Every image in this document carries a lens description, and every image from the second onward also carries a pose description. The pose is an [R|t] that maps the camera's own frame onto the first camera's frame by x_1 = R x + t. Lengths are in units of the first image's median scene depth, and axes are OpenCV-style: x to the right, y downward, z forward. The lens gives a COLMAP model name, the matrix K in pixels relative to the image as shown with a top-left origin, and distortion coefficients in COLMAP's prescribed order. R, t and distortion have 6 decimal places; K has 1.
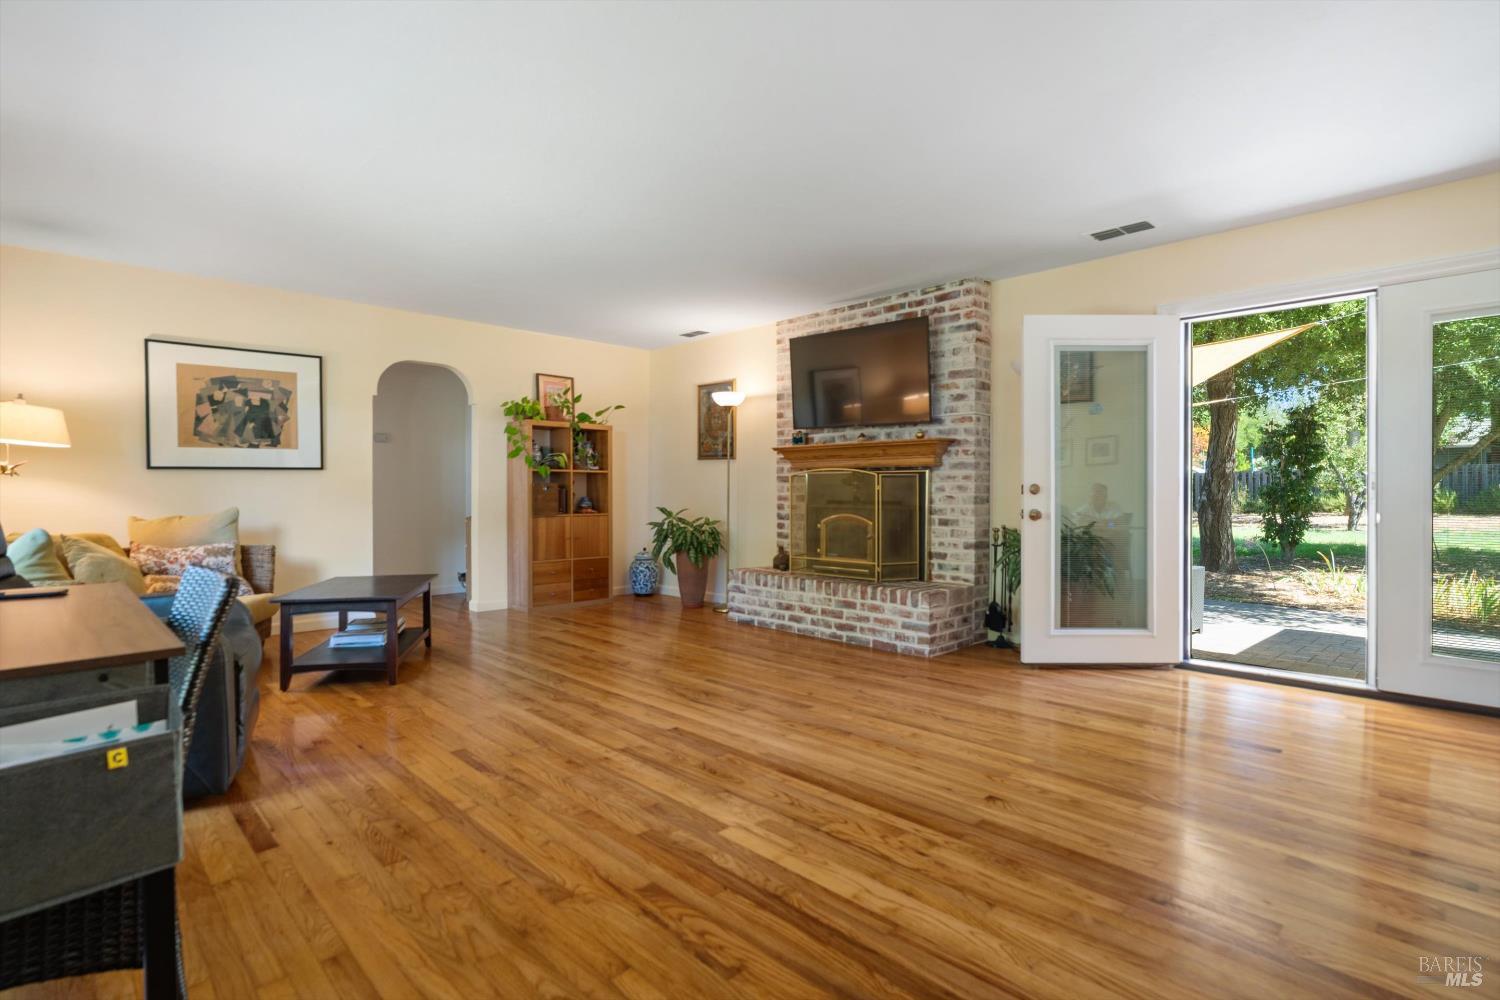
lens RADIAL K [[742.3, 0, 748.6], [0, 742.3, 499.5], [0, 0, 1]] dist [-0.013892, 0.000200]
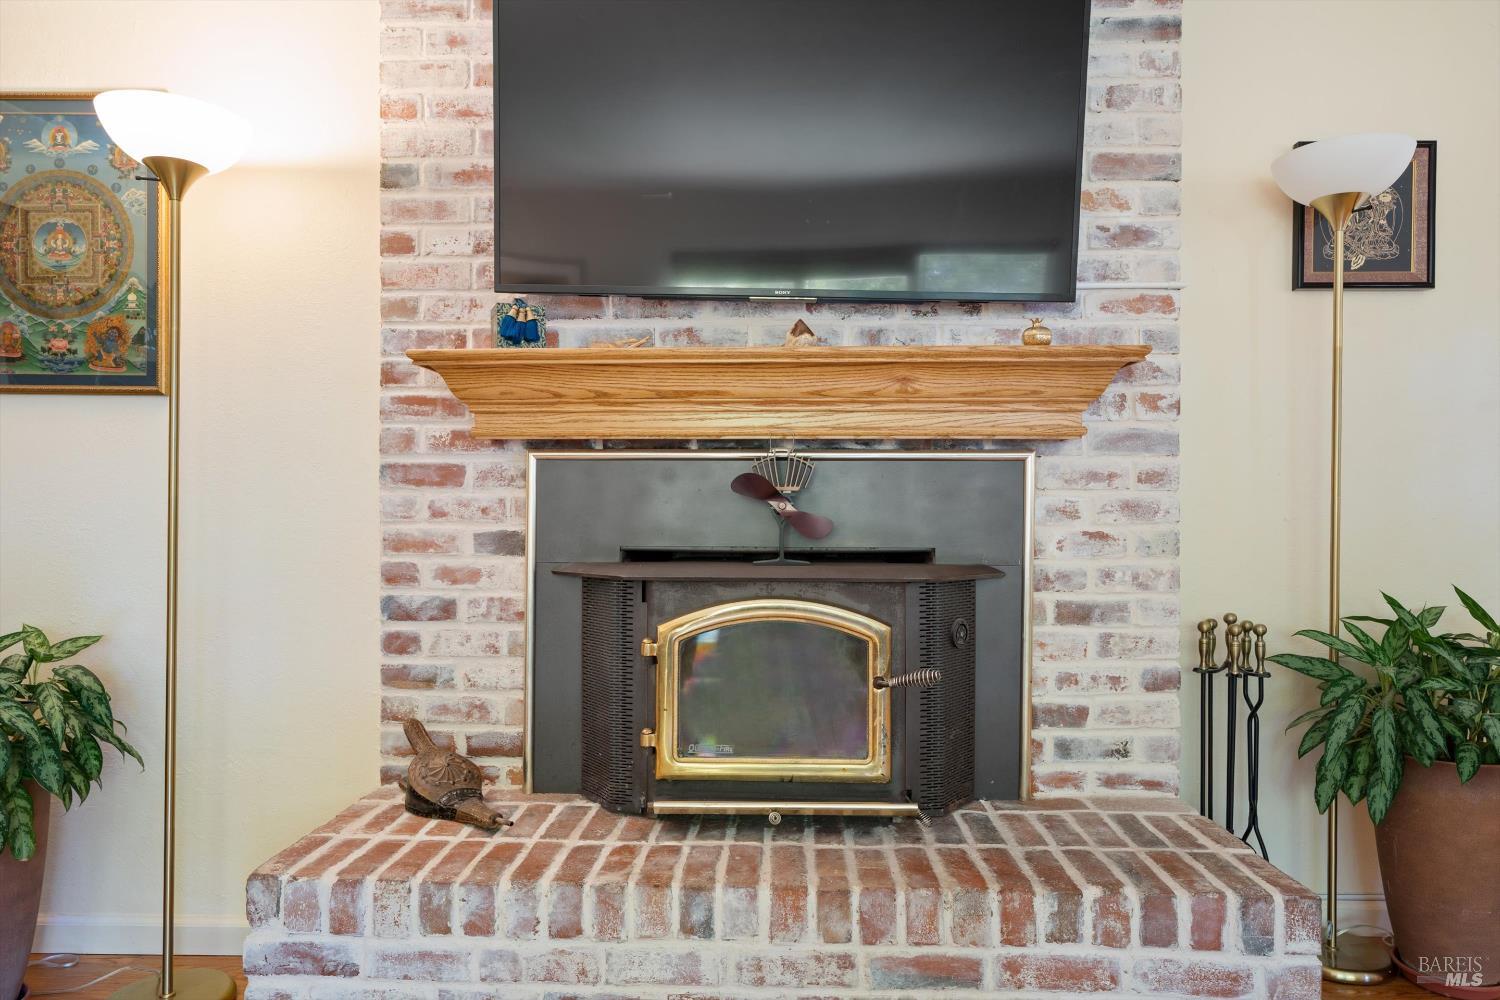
lens RADIAL K [[970.8, 0, 749.8], [0, 970.8, 507.0], [0, 0, 1]] dist [-0.001555, 0.000759]
pose [[0.720338, 0.000269, 0.693624, -0.138308], [0.008148, 0.999928, -0.008850, -0.013530], [-0.693576, 0.012026, 0.720283, 0.790686]]
